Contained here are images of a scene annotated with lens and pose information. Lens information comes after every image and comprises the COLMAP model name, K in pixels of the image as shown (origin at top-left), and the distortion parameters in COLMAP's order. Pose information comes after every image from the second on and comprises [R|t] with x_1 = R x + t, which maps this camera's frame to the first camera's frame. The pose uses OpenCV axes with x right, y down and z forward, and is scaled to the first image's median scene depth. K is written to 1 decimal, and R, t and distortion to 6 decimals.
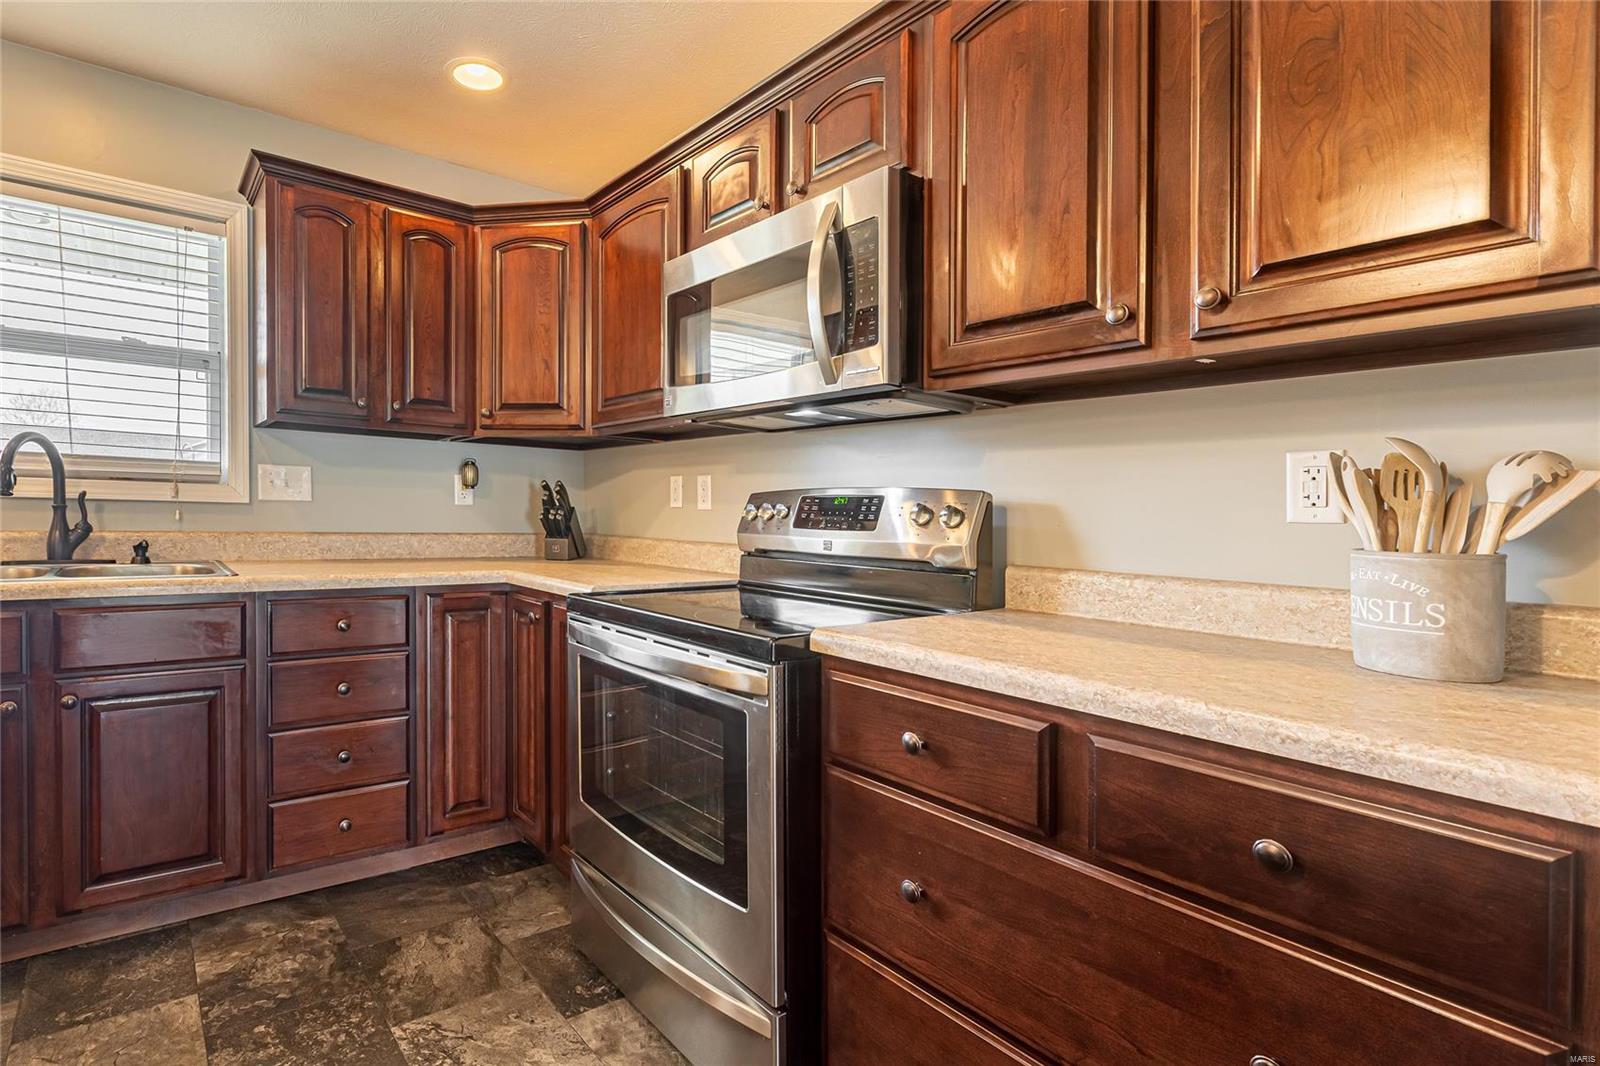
lens RADIAL K [[769.9, 0, 641.6], [0, 769.9, 534.4], [0, 0, 1]] dist [0.001232, -0.000049]
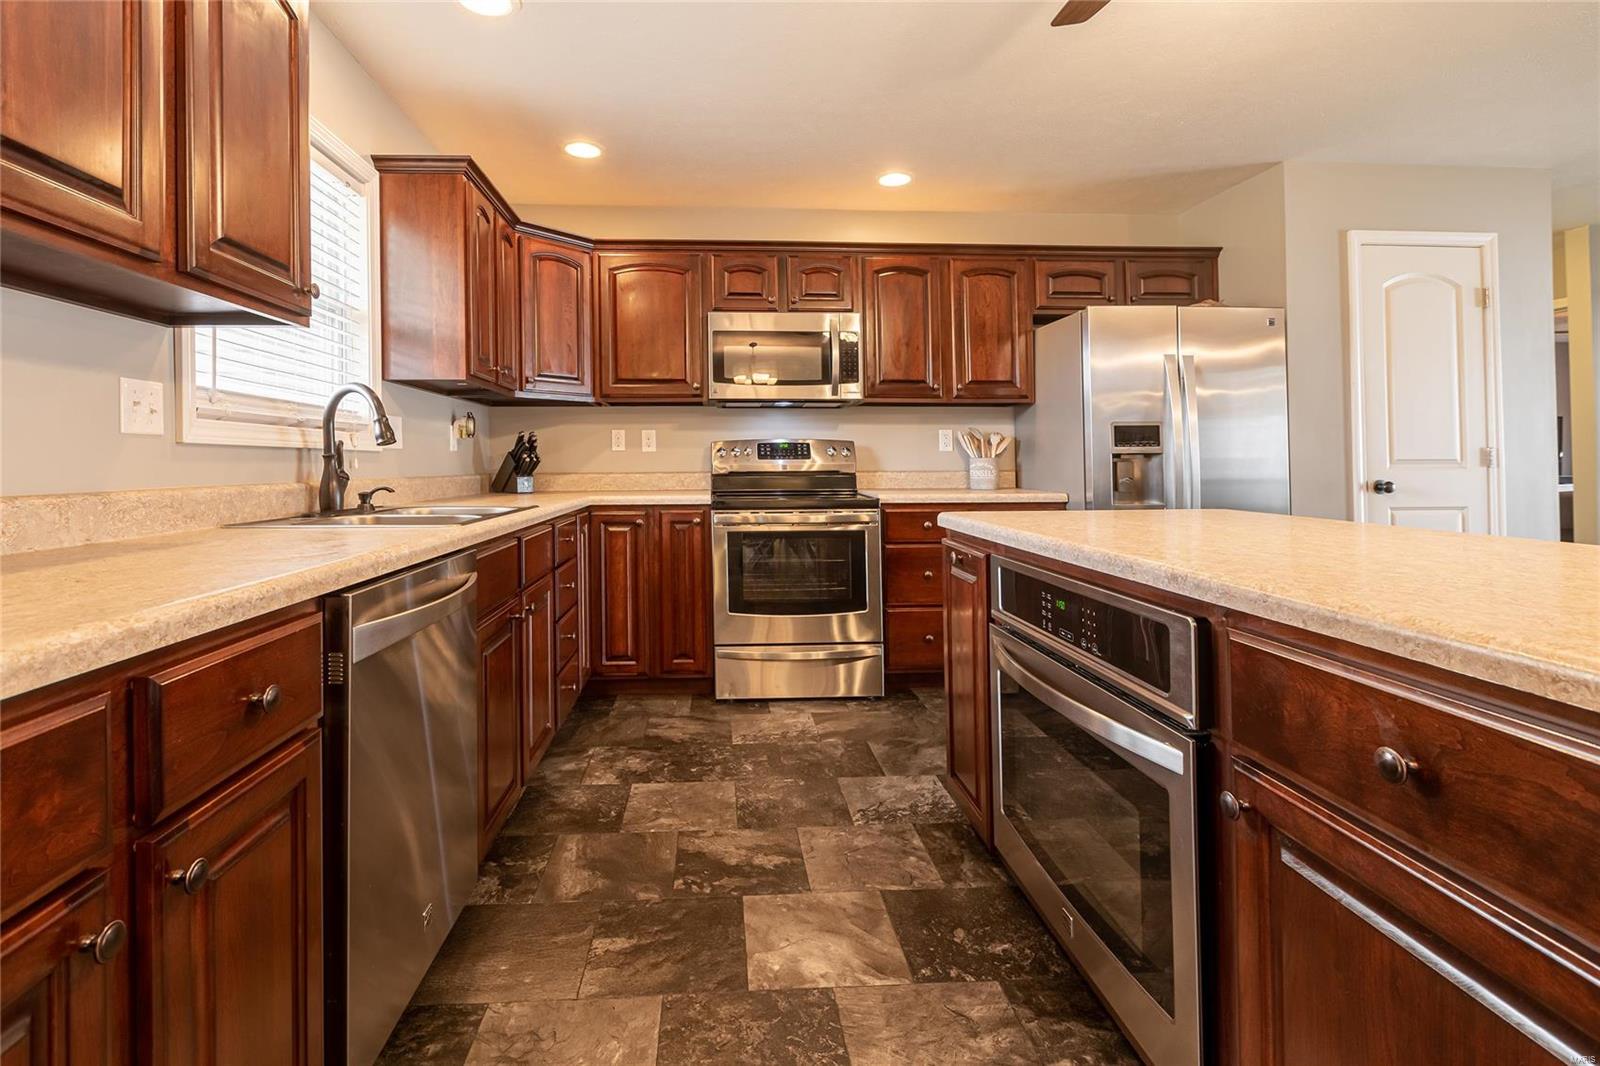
lens RADIAL K [[747.0, 0, 752.6], [0, 747.0, 468.9], [0, 0, 1]] dist [-0.000943, -0.000304]
pose [[0.508817, -0.032934, 0.860245, -1.606798], [0.043099, 0.998989, 0.012754, -0.010672], [-0.859795, 0.030586, 0.509722, 0.058371]]
